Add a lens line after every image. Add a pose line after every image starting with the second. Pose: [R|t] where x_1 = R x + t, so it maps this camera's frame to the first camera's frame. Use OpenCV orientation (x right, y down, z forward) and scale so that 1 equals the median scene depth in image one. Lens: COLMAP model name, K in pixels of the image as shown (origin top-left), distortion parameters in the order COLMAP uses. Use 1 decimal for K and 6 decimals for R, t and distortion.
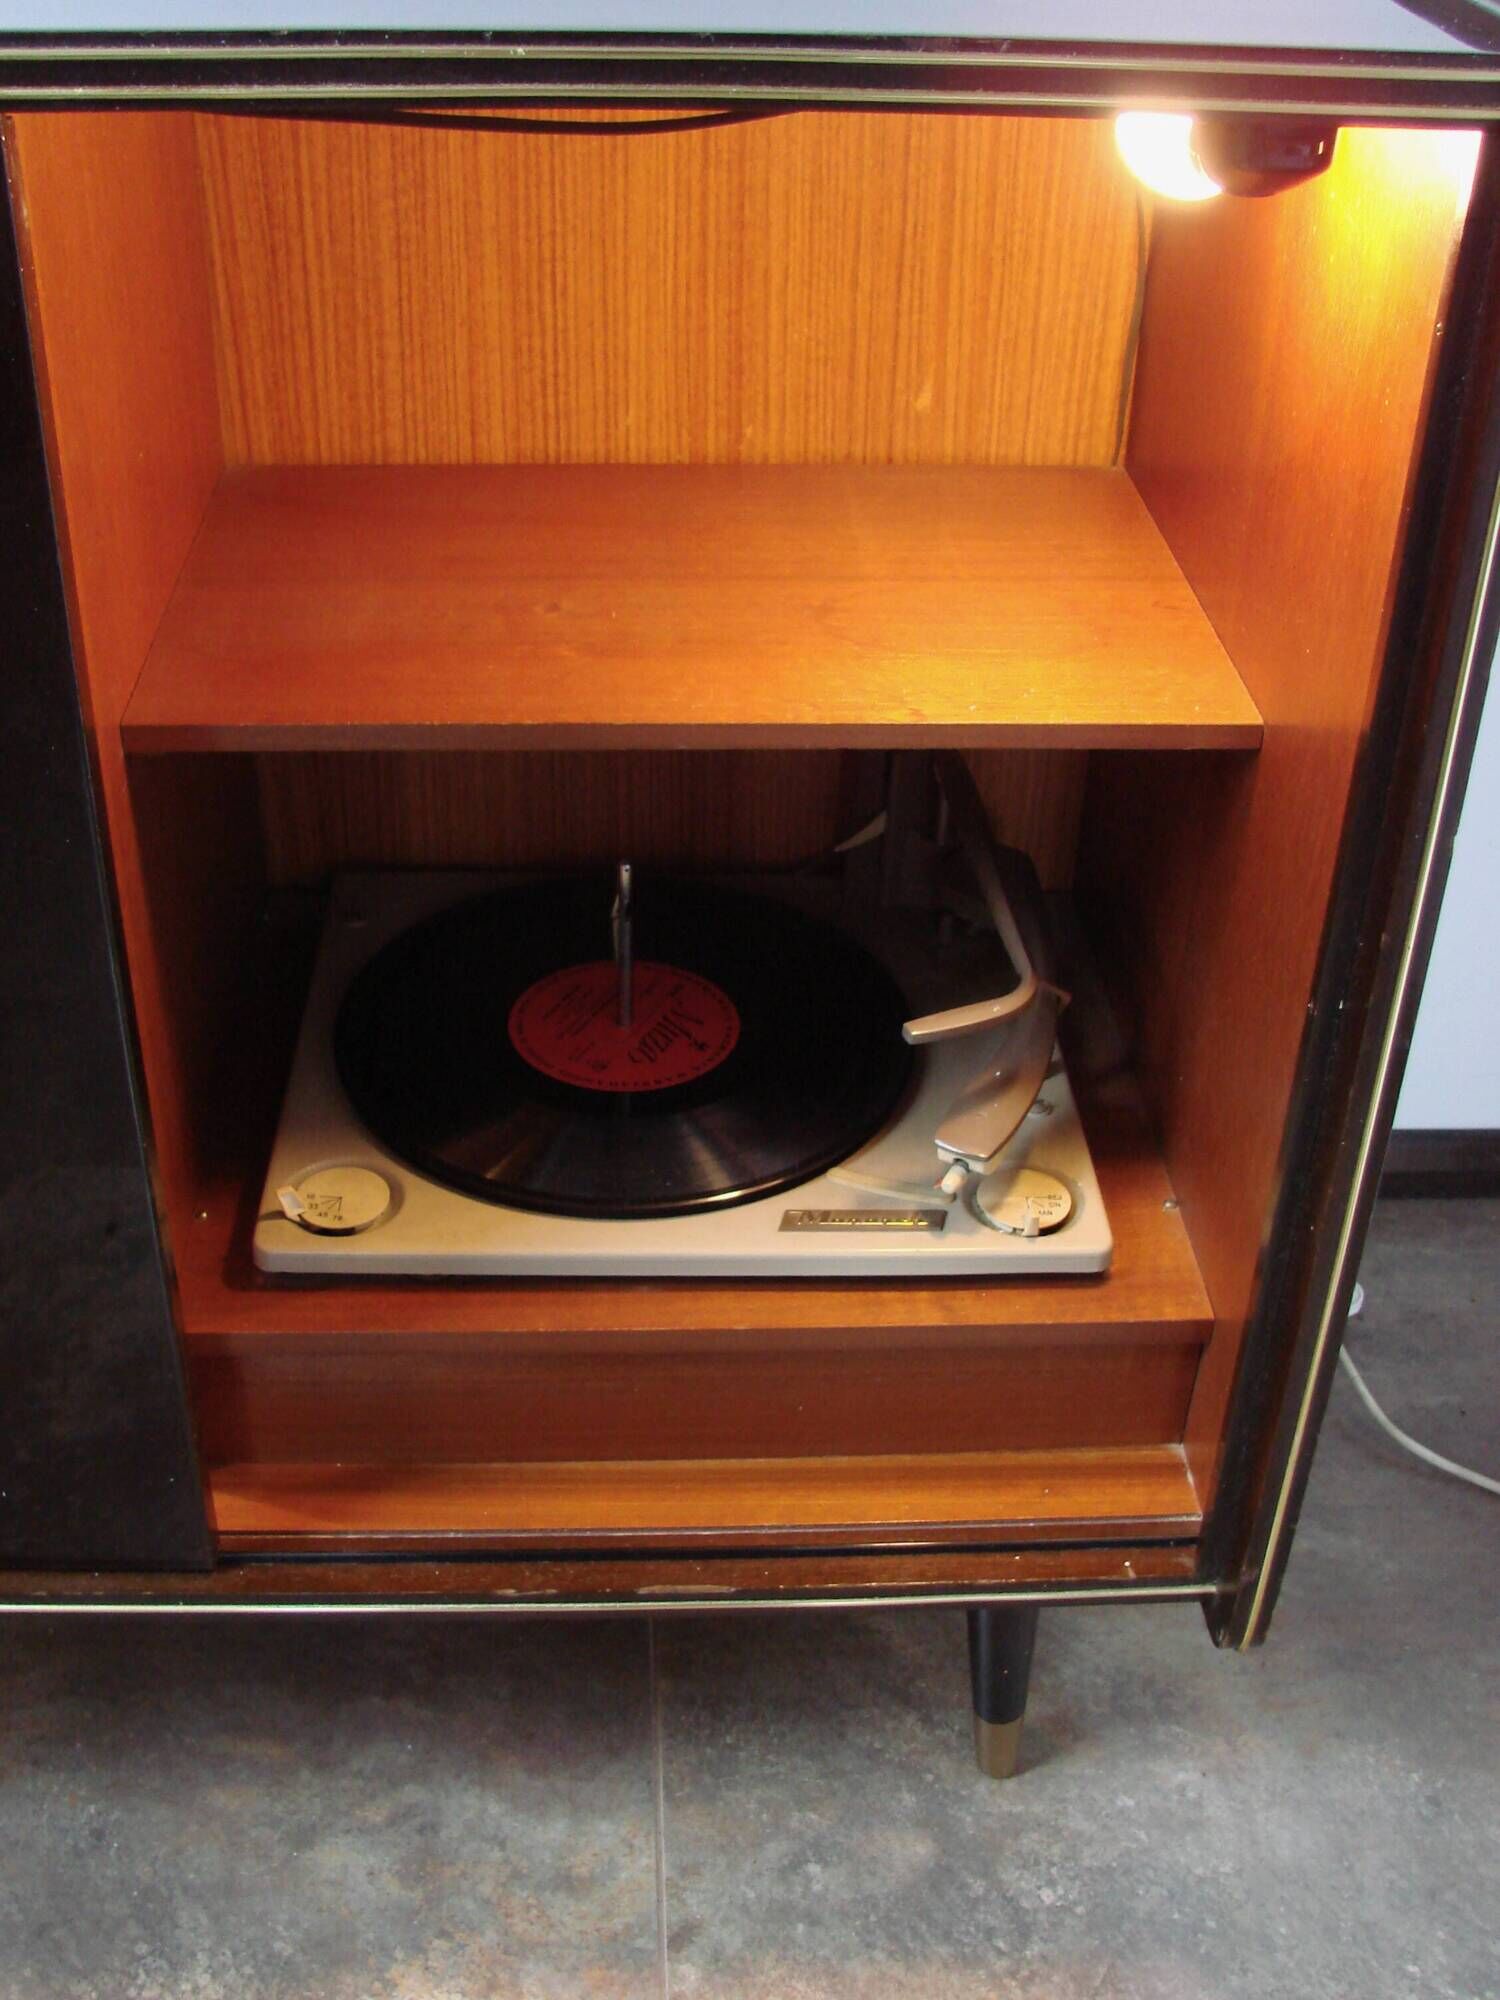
lens RADIAL K [[2260.0, 0, 713.7], [0, 2260.0, 964.1], [0, 0, 1]] dist [-0.200297, 0.203562]
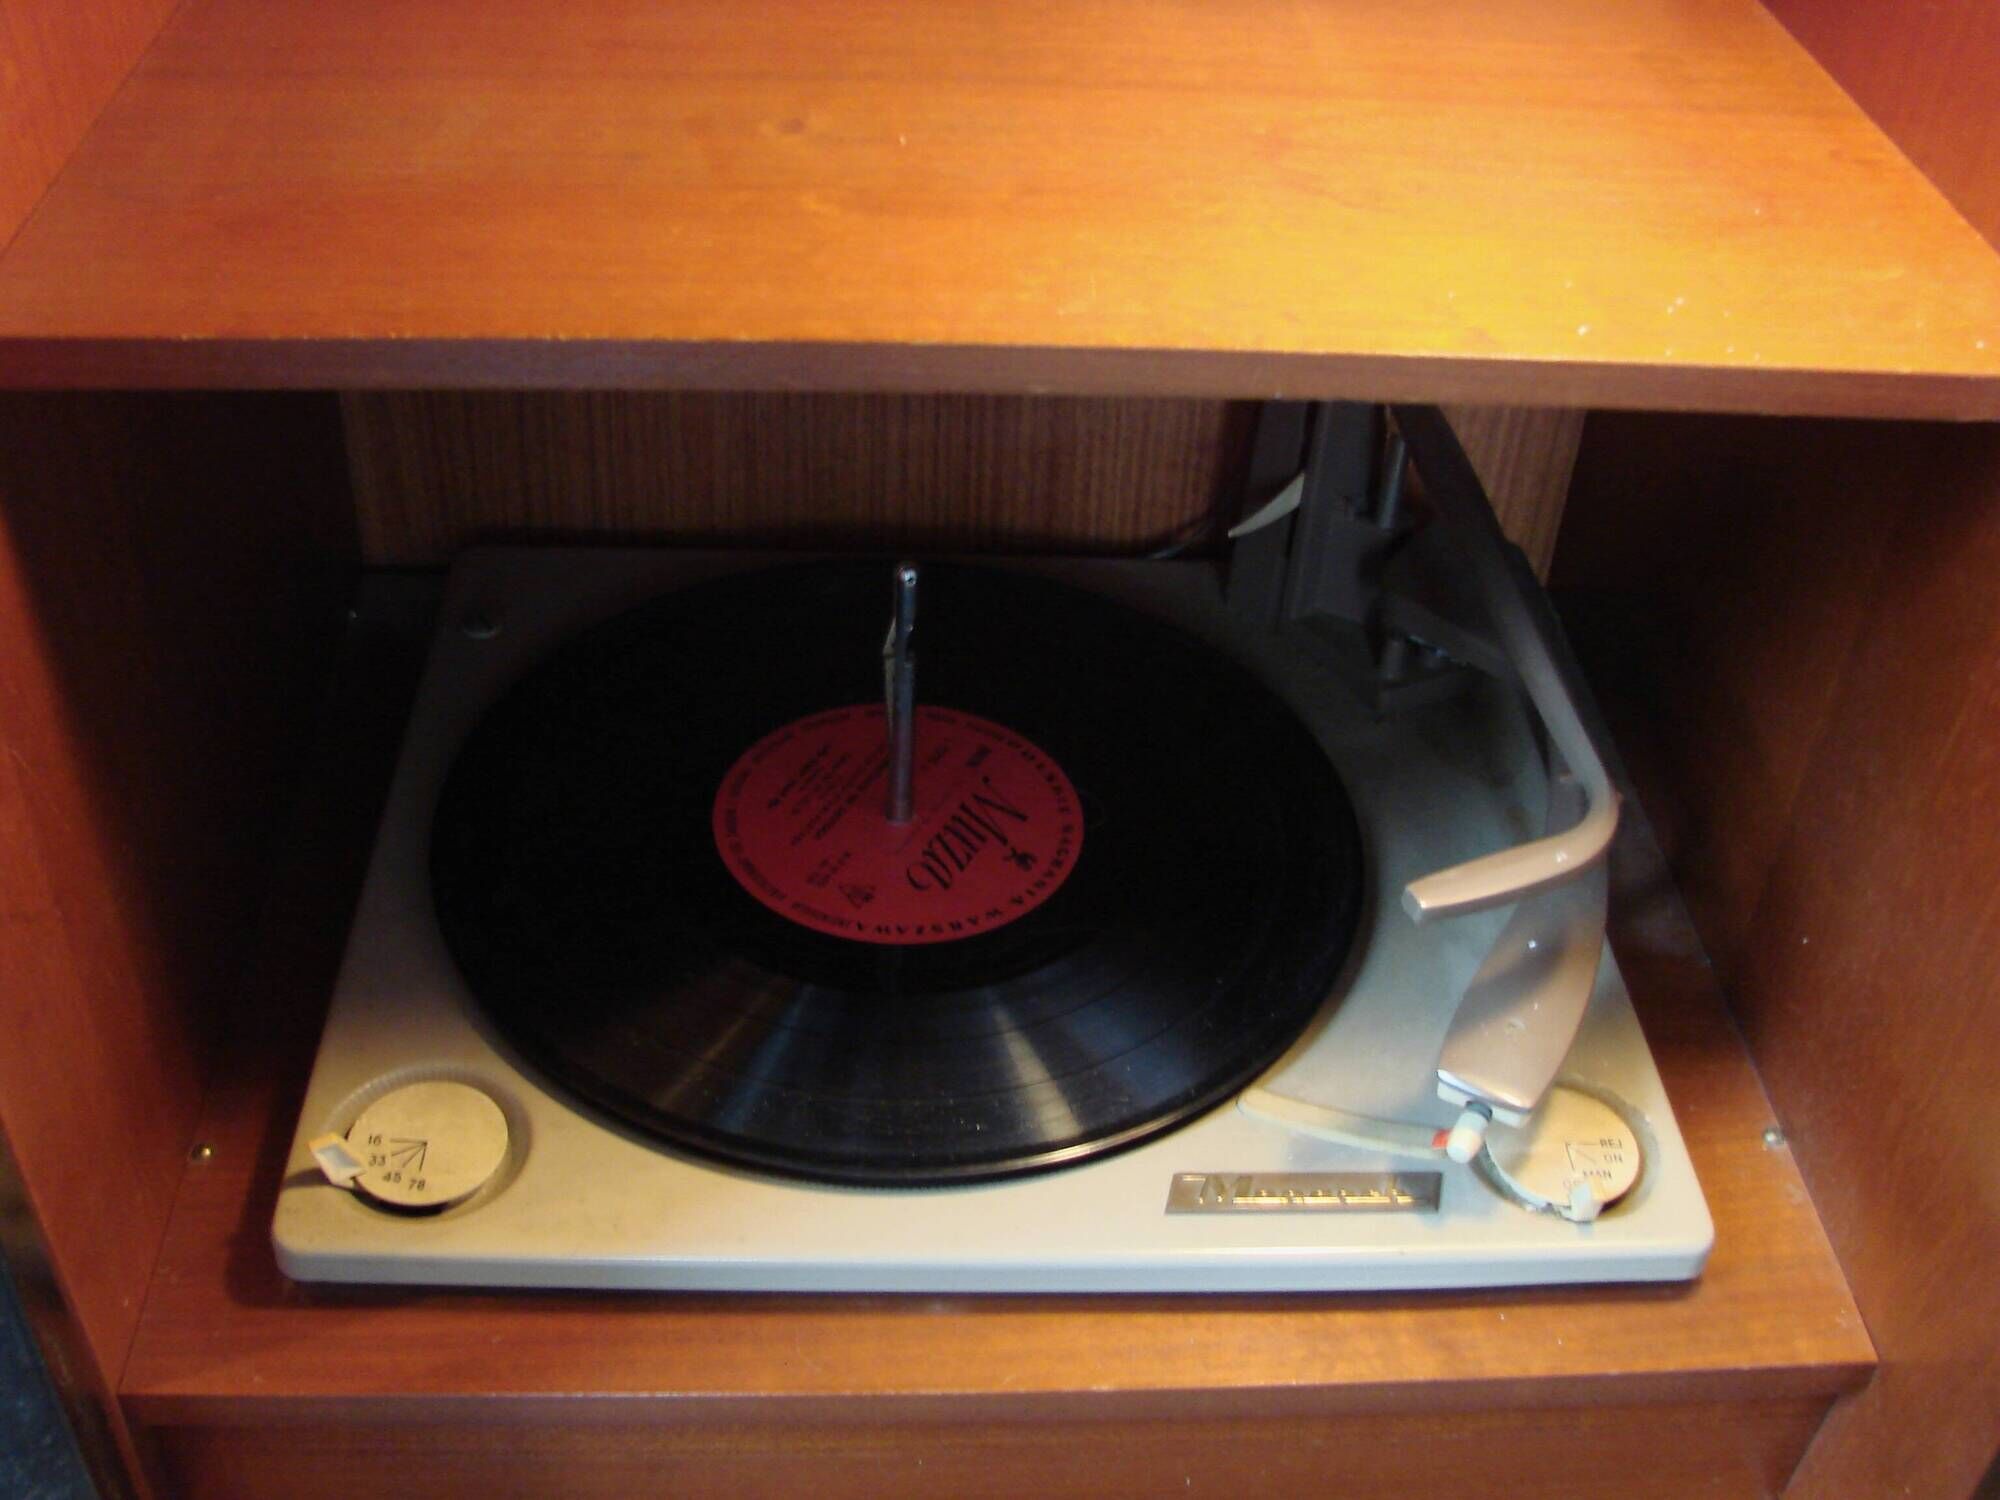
lens RADIAL K [[2260.0, 0, 1001.0], [0, 2260.0, 795.5], [0, 0, 1]] dist [-0.200297, 0.203562]
pose [[0.999518, 0.014911, 0.027225, -0.029402], [-0.017761, 0.994033, 0.107622, -0.048733], [-0.025458, -0.108054, 0.993819, 0.392357]]
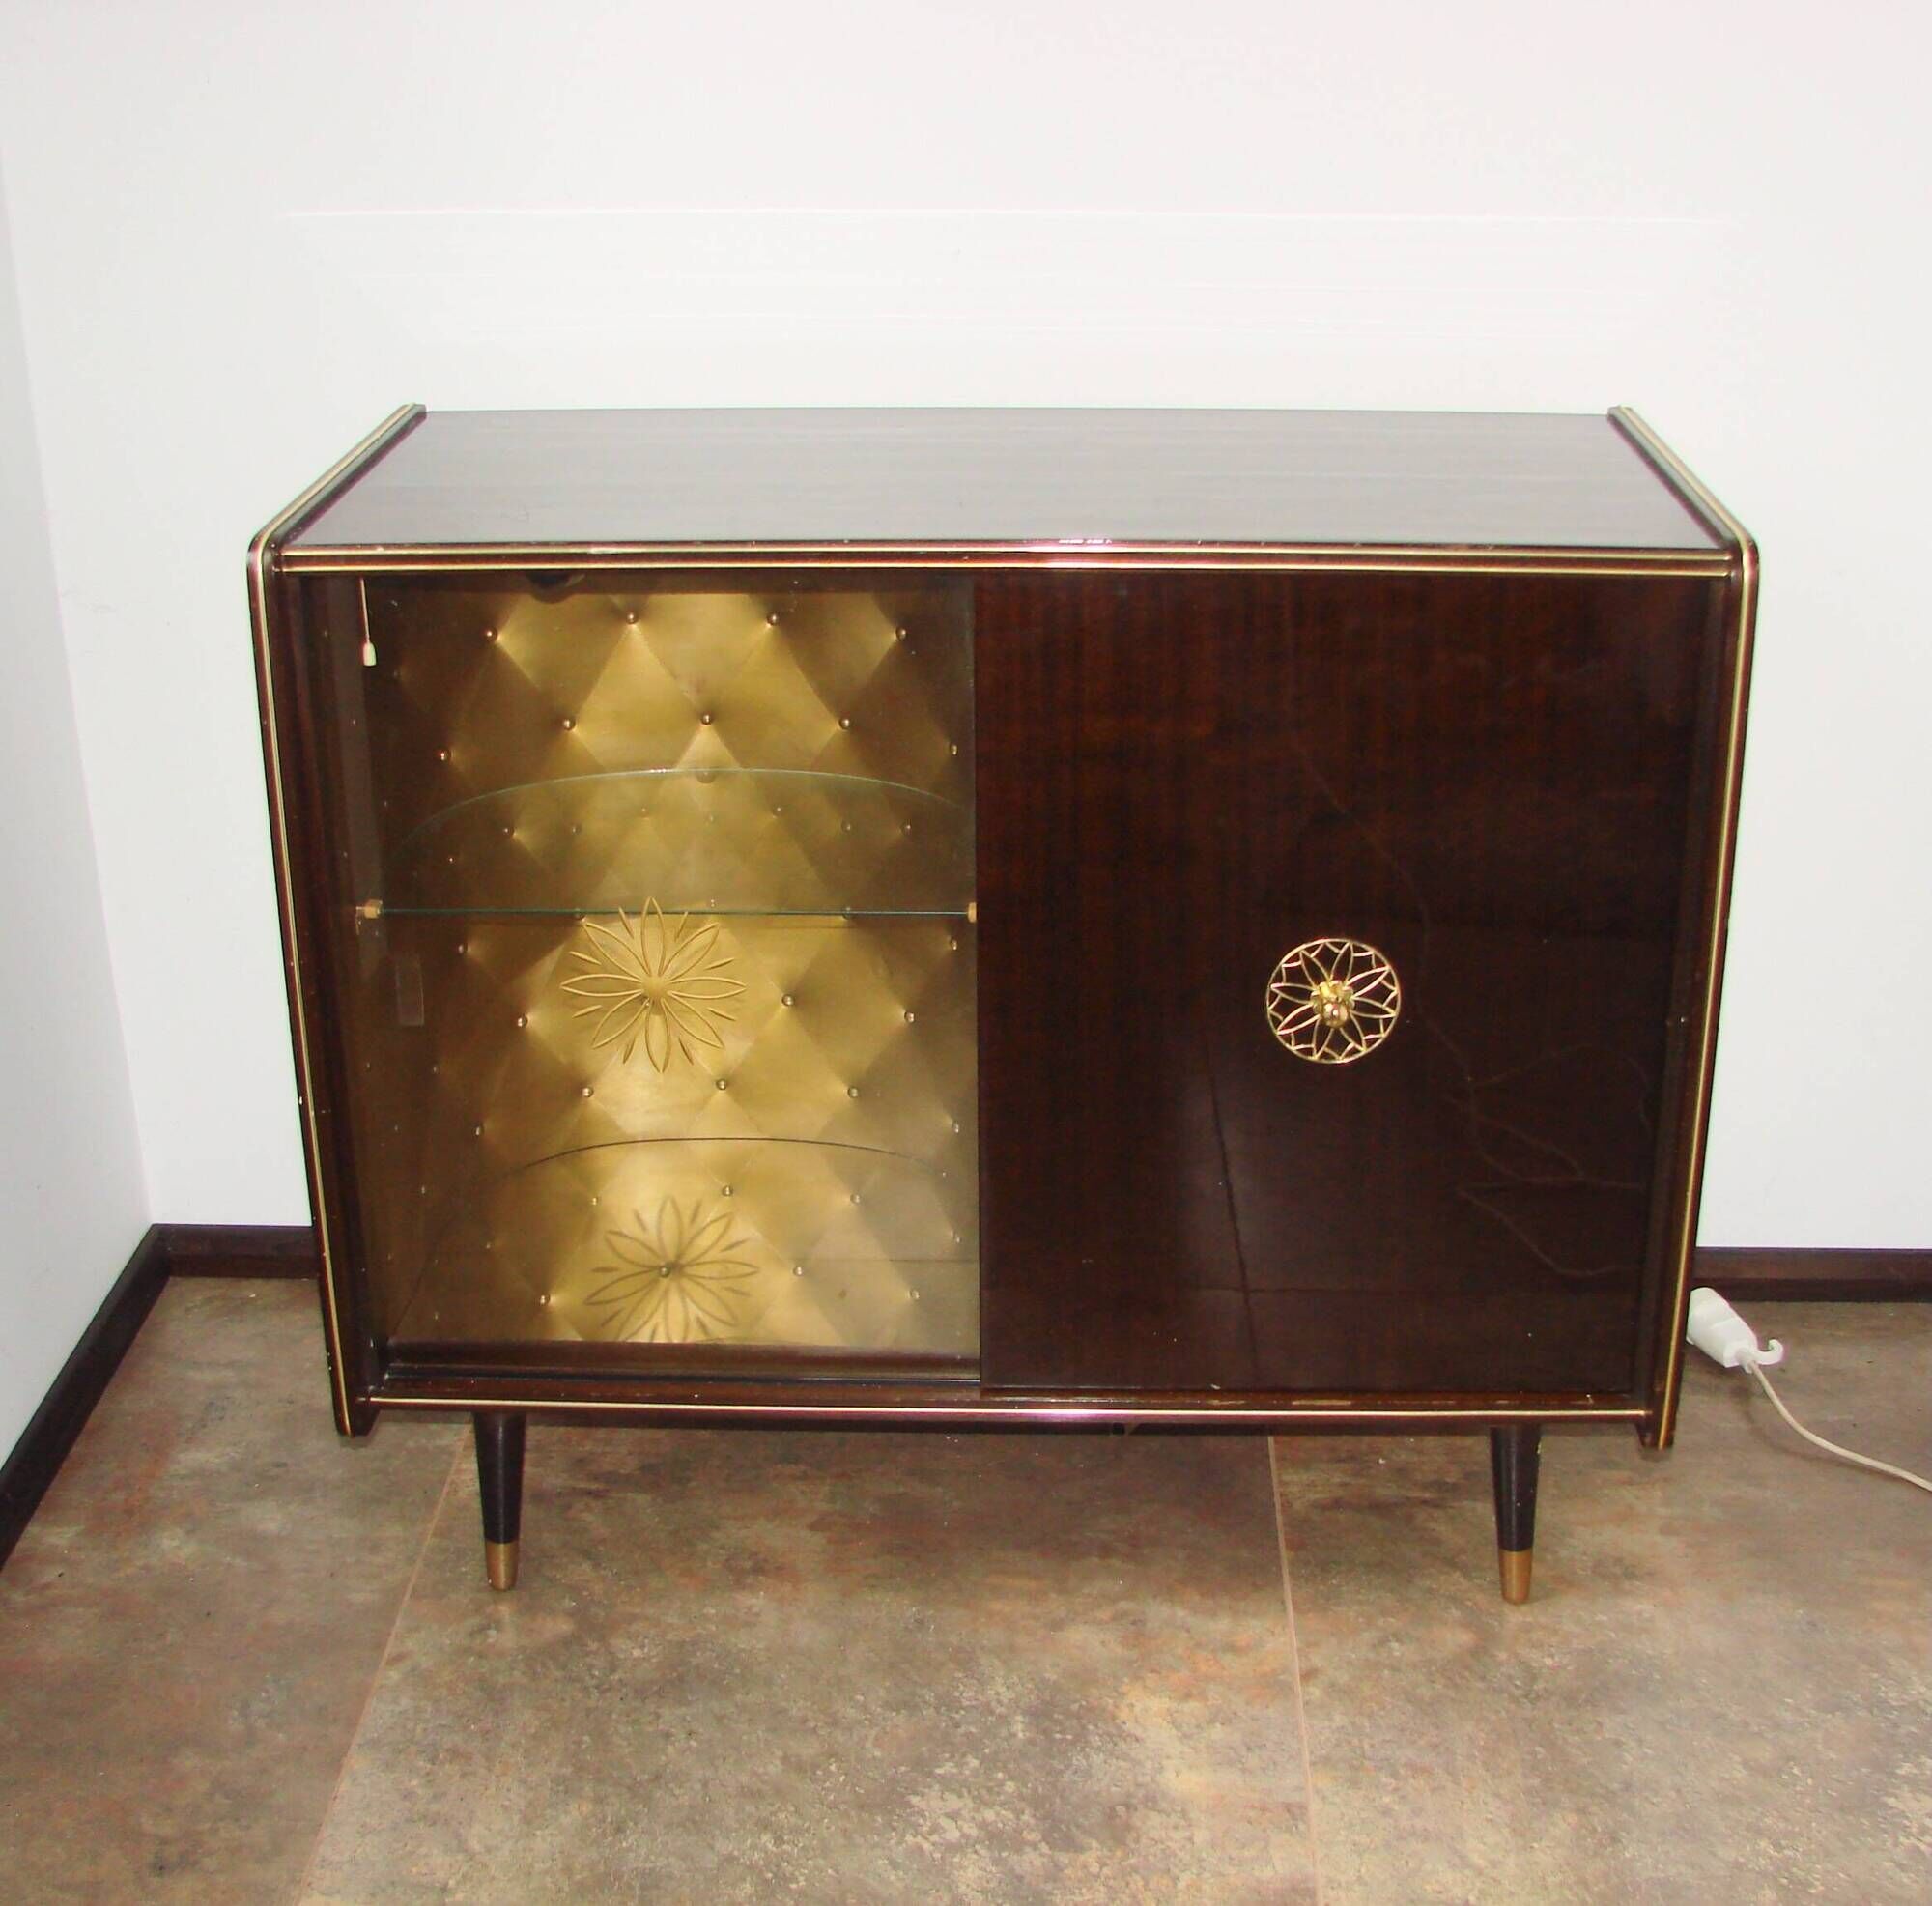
lens RADIAL K [[2791.3, 0, 975.0], [0, 2791.3, 921.1], [0, 0, 1]] dist [-0.191881, 0.195153]
pose [[0.996857, 0.002174, -0.079188, -0.095748], [-0.017283, 0.981511, -0.190626, 0.293294], [0.077310, 0.191396, 0.978464, -0.995362]]
